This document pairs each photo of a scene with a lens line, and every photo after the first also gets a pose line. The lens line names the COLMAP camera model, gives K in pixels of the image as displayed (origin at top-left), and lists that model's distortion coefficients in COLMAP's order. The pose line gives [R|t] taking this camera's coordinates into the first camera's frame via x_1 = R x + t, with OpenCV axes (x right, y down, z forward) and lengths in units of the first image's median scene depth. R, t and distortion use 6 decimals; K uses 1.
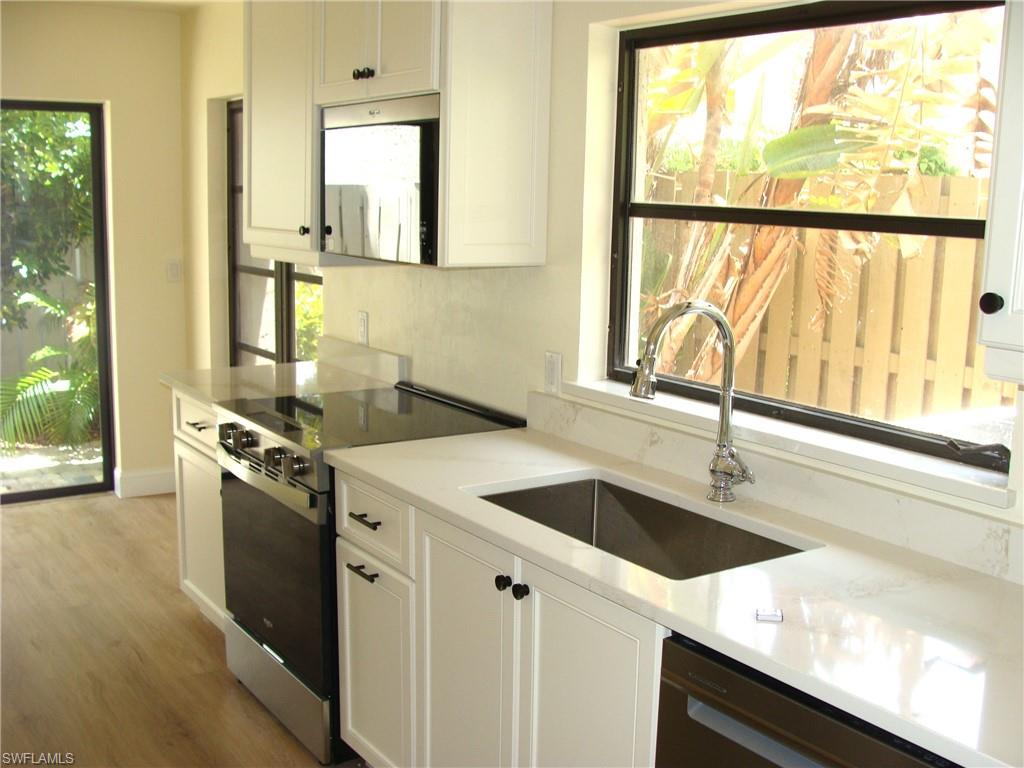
lens RADIAL K [[1160.5, 0, 523.4], [0, 1160.5, 405.9], [0, 0, 1]] dist [-0.195640, 0.183386]
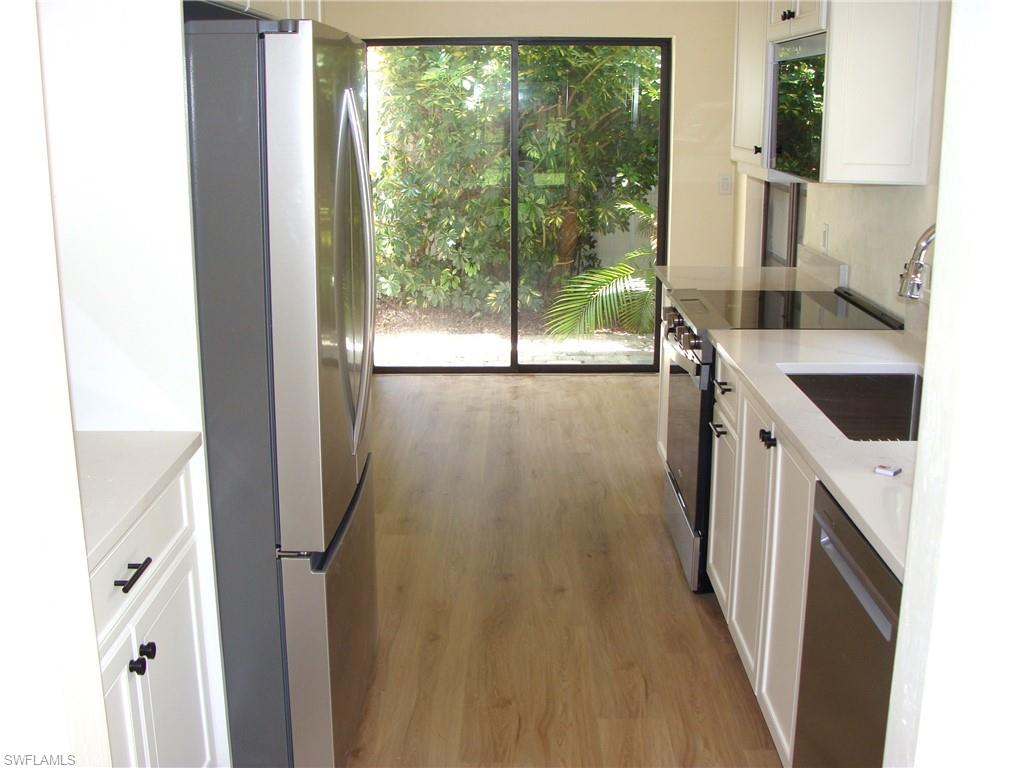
lens RADIAL K [[1141.6, 0, 512.0], [0, 1141.6, 384.0], [0, 0, 1]] dist [-0.172309, 0.026429]
pose [[0.829266, 0.111905, -0.547536, 0.251140], [-0.083837, 0.993570, 0.076091, 0.017354], [0.552530, -0.017196, 0.833316, -0.092201]]
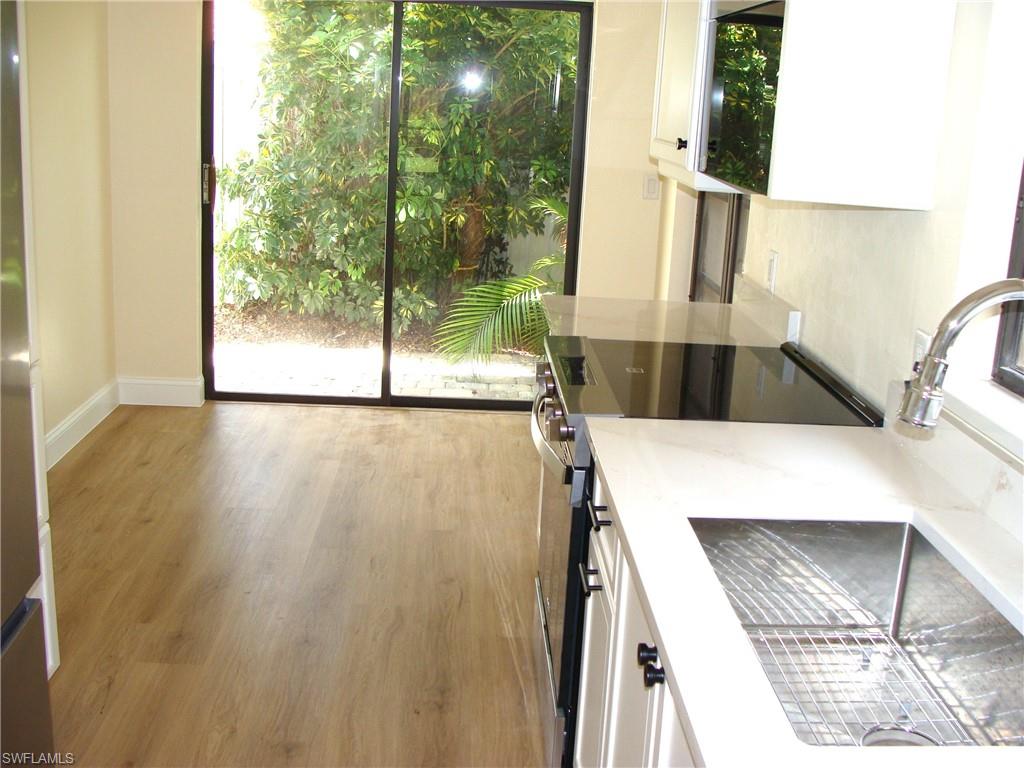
lens RADIAL K [[1160.5, 0, 523.4], [0, 1160.5, 405.9], [0, 0, 1]] dist [-0.195640, 0.183386]
pose [[0.857978, 0.158759, -0.488538, 0.140300], [-0.128918, 0.987153, 0.094384, -0.030201], [0.497247, -0.017997, 0.867423, 0.226426]]
